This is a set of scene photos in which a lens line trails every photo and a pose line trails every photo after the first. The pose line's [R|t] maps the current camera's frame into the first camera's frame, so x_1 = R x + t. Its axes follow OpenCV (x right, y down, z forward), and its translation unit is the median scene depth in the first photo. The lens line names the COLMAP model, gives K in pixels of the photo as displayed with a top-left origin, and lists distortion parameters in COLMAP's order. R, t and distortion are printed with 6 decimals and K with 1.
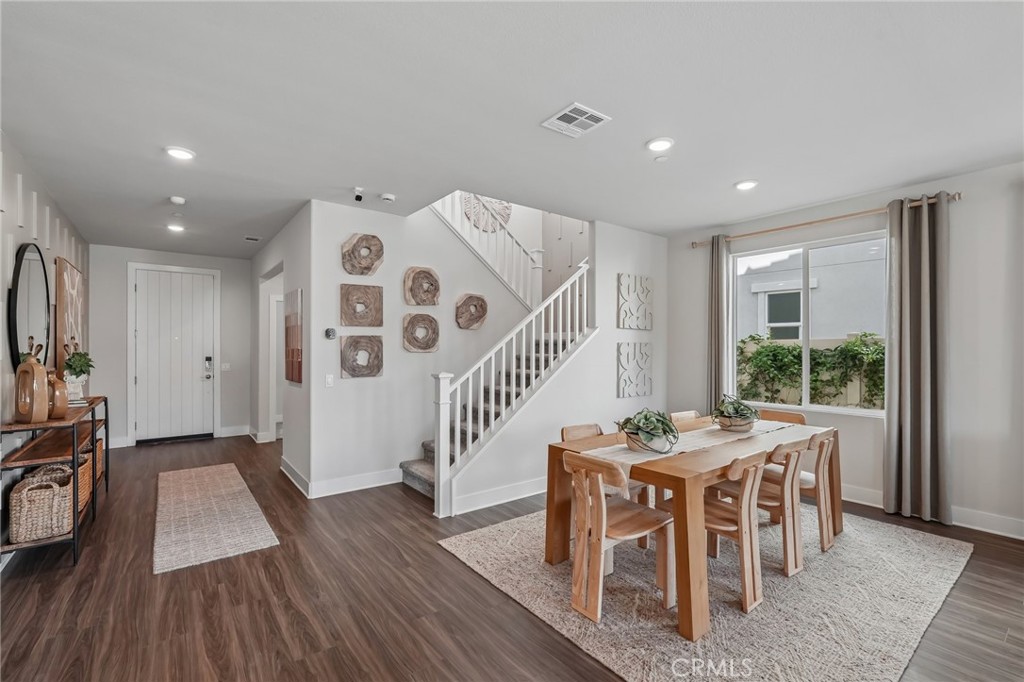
lens RADIAL K [[451.7, 0, 507.8], [0, 451.7, 342.2], [0, 0, 1]] dist [-0.001714, 0.001542]
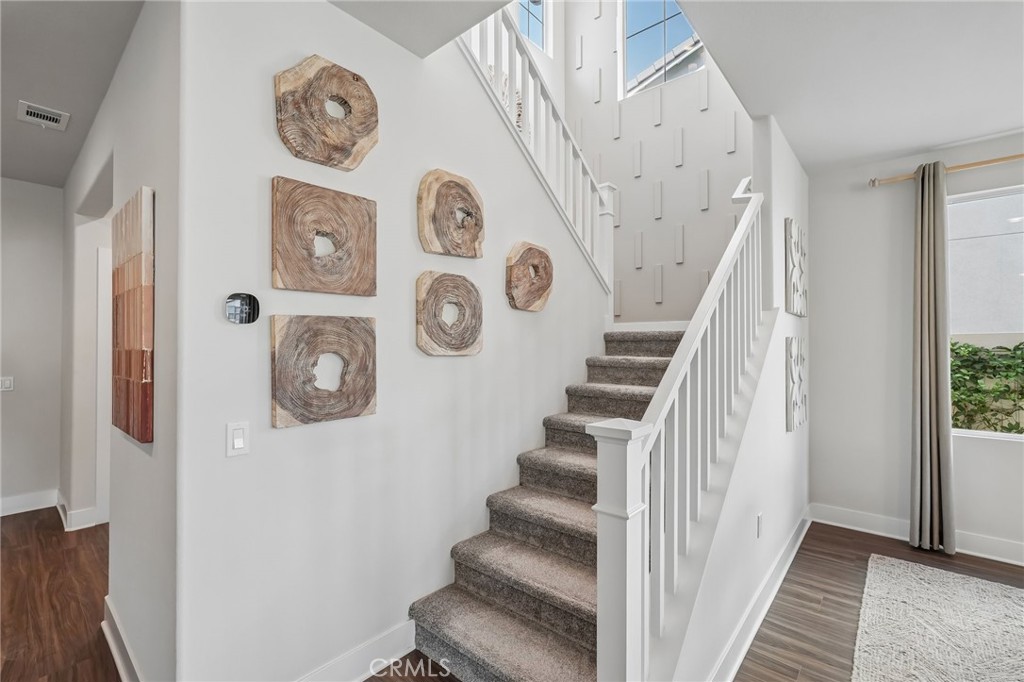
lens RADIAL K [[451.7, 0, 517.7], [0, 451.7, 338.7], [0, 0, 1]] dist [-0.001714, 0.001542]
pose [[0.976586, 0.002311, 0.215116, -0.230196], [-0.001506, 0.999991, -0.003904, 0.005981], [-0.215123, 0.003488, 0.976581, 0.541462]]
